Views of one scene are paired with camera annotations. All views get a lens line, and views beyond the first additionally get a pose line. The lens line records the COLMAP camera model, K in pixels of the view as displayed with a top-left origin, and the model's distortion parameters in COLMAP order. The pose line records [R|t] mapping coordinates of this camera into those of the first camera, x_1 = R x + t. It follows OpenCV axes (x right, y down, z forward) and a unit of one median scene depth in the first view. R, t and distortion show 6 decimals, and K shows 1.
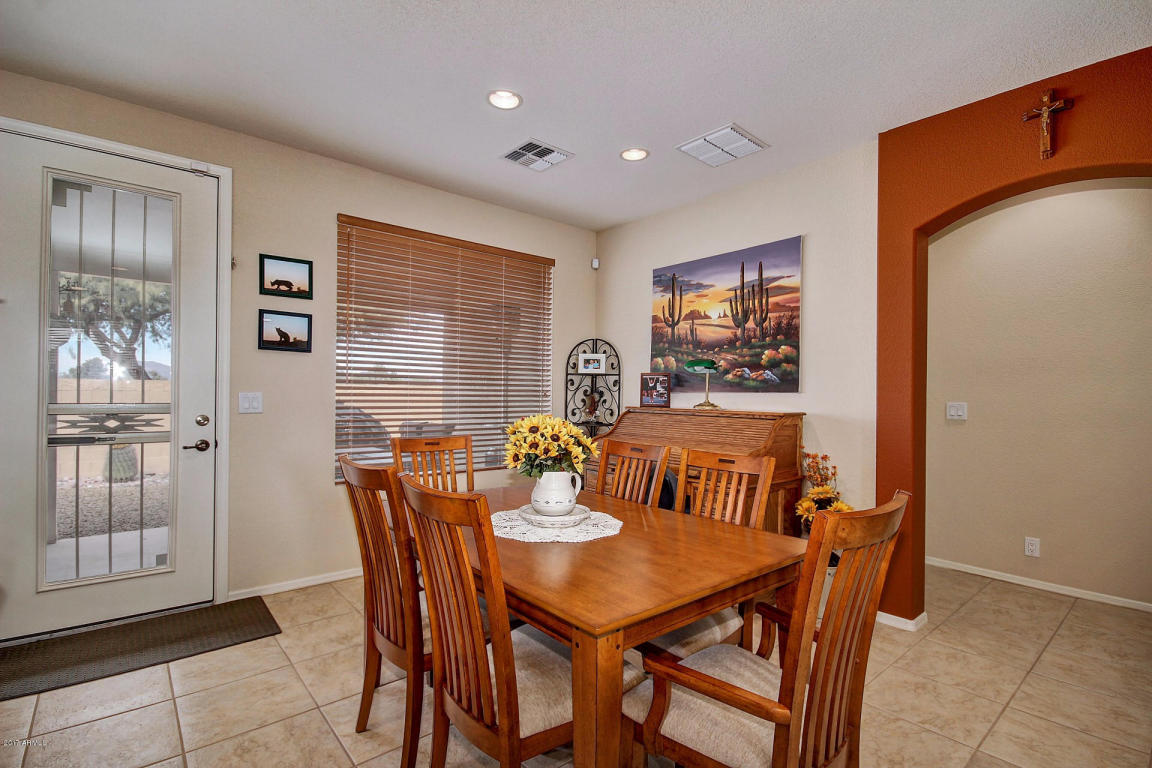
lens RADIAL K [[538.7, 0, 576.3], [0, 538.7, 392.3], [0, 0, 1]] dist [-0.012433, 0.000332]
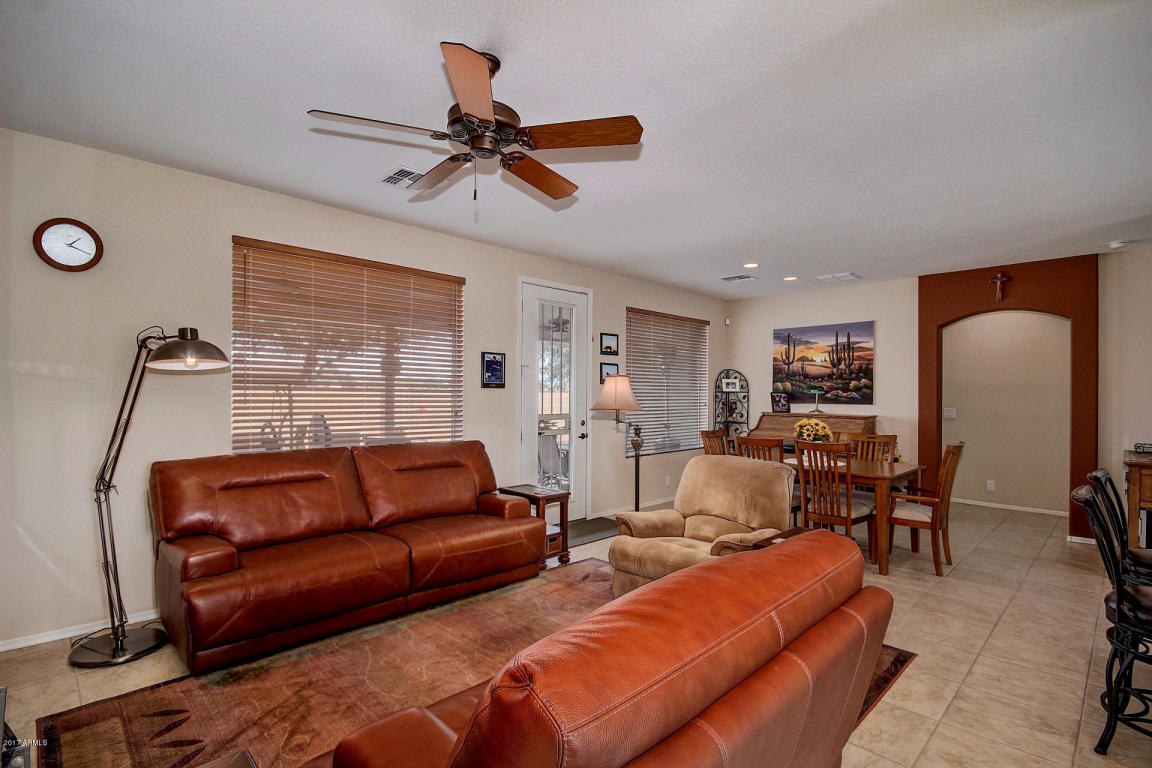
lens RADIAL K [[538.7, 0, 577.9], [0, 538.7, 393.5], [0, 0, 1]] dist [-0.012433, 0.000332]
pose [[0.997417, -0.006513, 0.071537, -0.669888], [0.006310, 0.999975, 0.003057, -0.044945], [-0.071555, -0.002597, 0.997433, -0.712872]]
